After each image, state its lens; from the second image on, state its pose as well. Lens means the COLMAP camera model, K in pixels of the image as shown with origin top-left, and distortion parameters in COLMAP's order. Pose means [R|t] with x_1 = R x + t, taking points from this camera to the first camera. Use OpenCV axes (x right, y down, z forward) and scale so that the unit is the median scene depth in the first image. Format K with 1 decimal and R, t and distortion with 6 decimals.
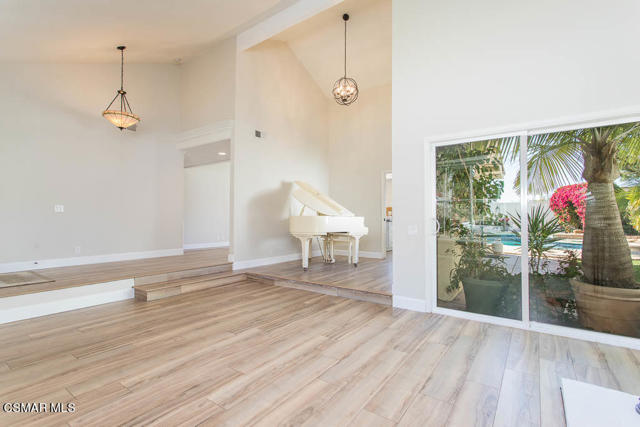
lens RADIAL K [[301.7, 0, 318.1], [0, 301.7, 211.2], [0, 0, 1]] dist [0.000875, 0.000101]
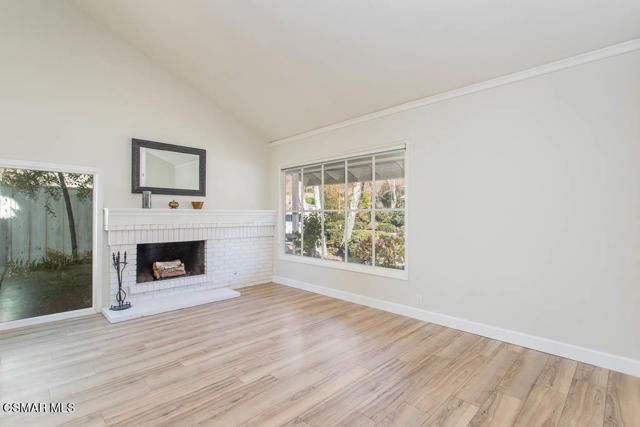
lens RADIAL K [[301.7, 0, 318.1], [0, 301.7, 211.2], [0, 0, 1]] dist [0.000875, 0.000101]
pose [[-0.985172, -0.000770, 0.171568, -0.599416], [-0.006836, 0.999372, -0.034770, -0.054482], [-0.171434, -0.035427, -0.984558, 1.974483]]
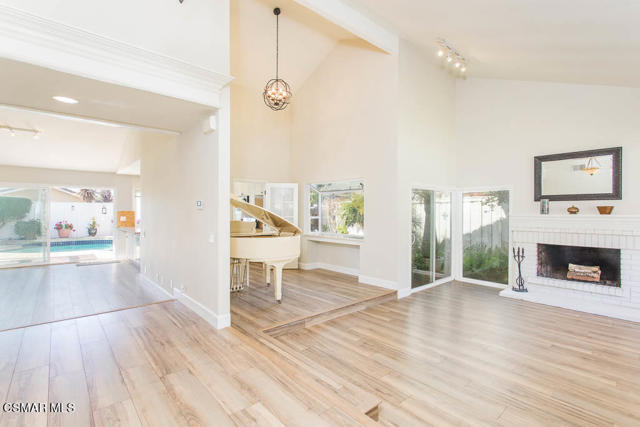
lens RADIAL K [[301.7, 0, 318.1], [0, 301.7, 211.2], [0, 0, 1]] dist [0.000875, 0.000101]
pose [[0.234551, -0.000706, 0.972104, -1.640207], [-0.024857, 0.999668, 0.006723, -0.116591], [-0.971786, -0.025741, 0.234455, 1.447837]]
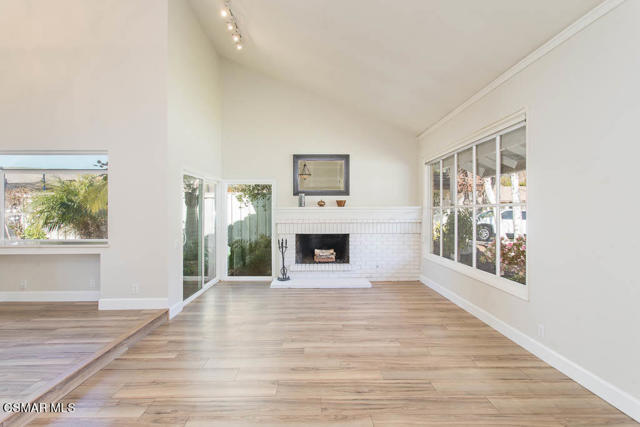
lens RADIAL K [[301.7, 0, 318.1], [0, 301.7, 211.2], [0, 0, 1]] dist [0.000875, 0.000101]
pose [[-0.589847, 0.000691, 0.807515, -1.216132], [-0.017360, 0.999758, -0.013535, -0.062994], [-0.807329, -0.022002, -0.589692, 1.671415]]
